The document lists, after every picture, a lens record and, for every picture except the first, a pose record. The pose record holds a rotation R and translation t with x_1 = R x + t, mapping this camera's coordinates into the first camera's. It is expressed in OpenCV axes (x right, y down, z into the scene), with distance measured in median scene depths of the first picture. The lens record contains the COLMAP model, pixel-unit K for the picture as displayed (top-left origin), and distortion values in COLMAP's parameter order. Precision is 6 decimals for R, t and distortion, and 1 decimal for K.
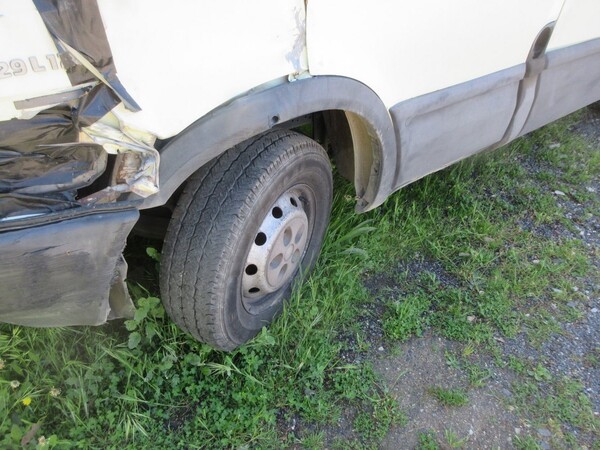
lens RADIAL K [[468.2, 0, 301.7], [0, 468.2, 222.0], [0, 0, 1]] dist [-0.009381, 0.000205]
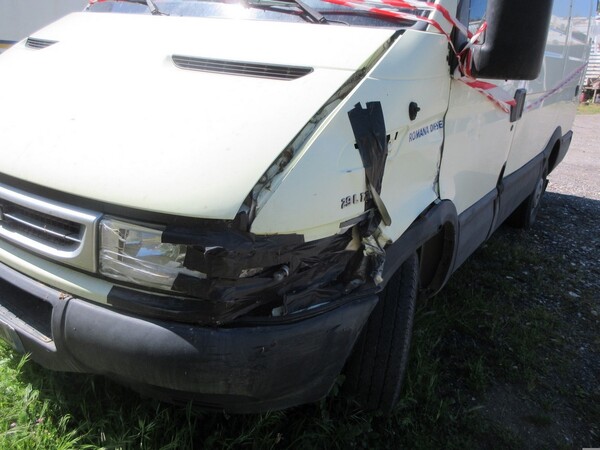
lens RADIAL K [[468.2, 0, 298.7], [0, 468.2, 226.2], [0, 0, 1]] dist [-0.009381, 0.000205]
pose [[0.953527, -0.076100, 0.291540, -0.804163], [0.153024, 0.955817, -0.250993, 0.080434], [-0.259558, 0.283941, 0.923042, -0.261696]]
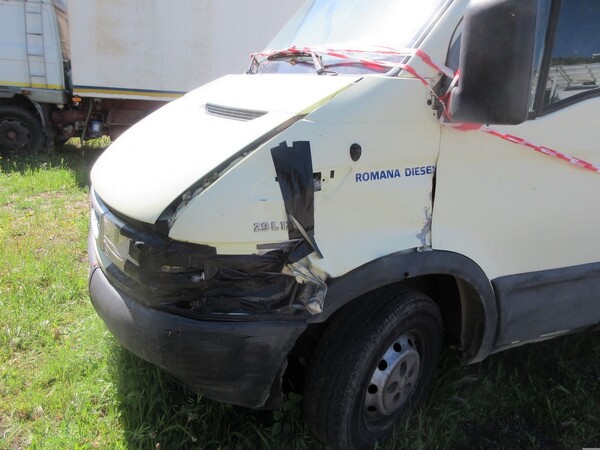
lens RADIAL K [[441.0, 0, 304.9], [0, 441.0, 226.3], [0, 0, 1]] dist [0.001904, 0.003185]
pose [[0.964526, 0.086085, -0.249557, -0.025022], [-0.168642, 0.928226, -0.331597, 0.131427], [0.203100, 0.361919, 0.909816, -0.330315]]
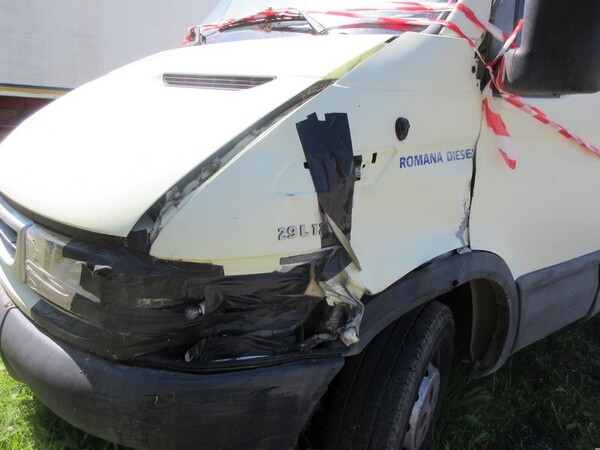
lens RADIAL K [[441.0, 0, 300.8], [0, 441.0, 226.2], [0, 0, 1]] dist [0.001904, 0.003185]
pose [[0.999235, 0.032001, -0.022482, -0.360599], [-0.038072, 0.927460, -0.371978, 0.066763], [0.008947, 0.372550, 0.927969, -0.084697]]
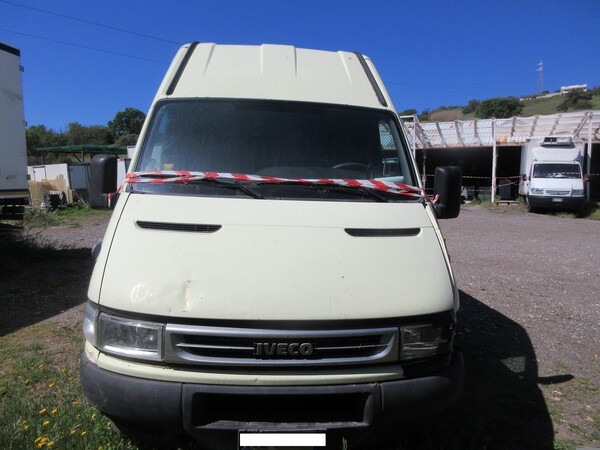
lens RADIAL K [[441.0, 0, 308.6], [0, 441.0, 228.6], [0, 0, 1]] dist [0.001904, 0.003185]
pose [[0.525537, -0.123603, 0.841744, -2.372421], [0.507448, 0.839669, -0.193523, -0.388920], [-0.682867, 0.528845, 0.504000, -0.055793]]
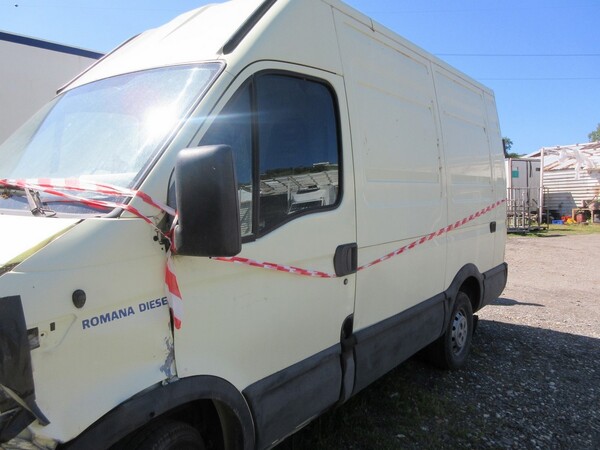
lens RADIAL K [[441.0, 0, 303.7], [0, 441.0, 223.9], [0, 0, 1]] dist [0.001904, 0.003185]
pose [[0.969889, -0.037355, 0.240666, 0.076692], [0.159733, 0.843519, -0.512798, 0.044499], [-0.183851, 0.535799, 0.824086, -0.423429]]
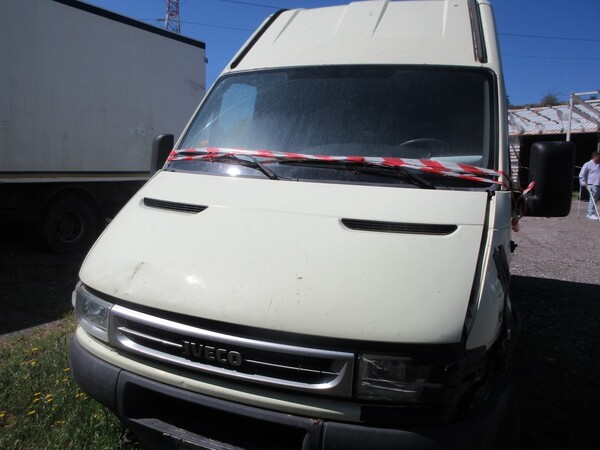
lens RADIAL K [[468.2, 0, 306.5], [0, 468.2, 232.7], [0, 0, 1]] dist [-0.009381, 0.000205]
pose [[0.845896, -0.093411, 0.525104, -1.648153], [0.319009, 0.877628, -0.357774, -0.113764], [-0.427427, 0.470152, 0.772181, -0.347072]]
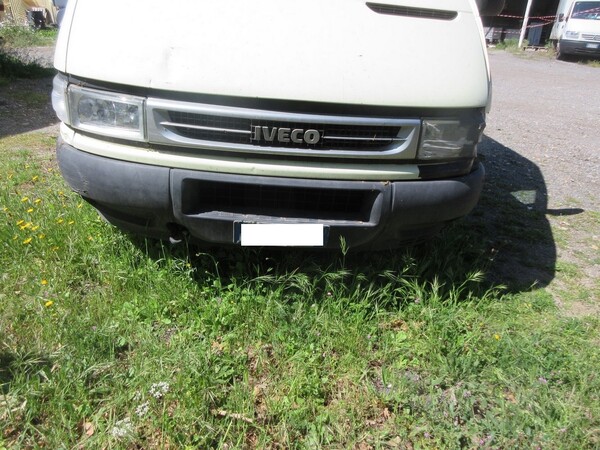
lens RADIAL K [[441.0, 0, 310.3], [0, 441.0, 226.6], [0, 0, 1]] dist [0.001904, 0.003185]
pose [[0.541438, -0.366834, 0.756490, -2.240273], [0.462581, 0.881332, 0.096292, -0.233257], [-0.702042, 0.297802, 0.646878, 0.169903]]
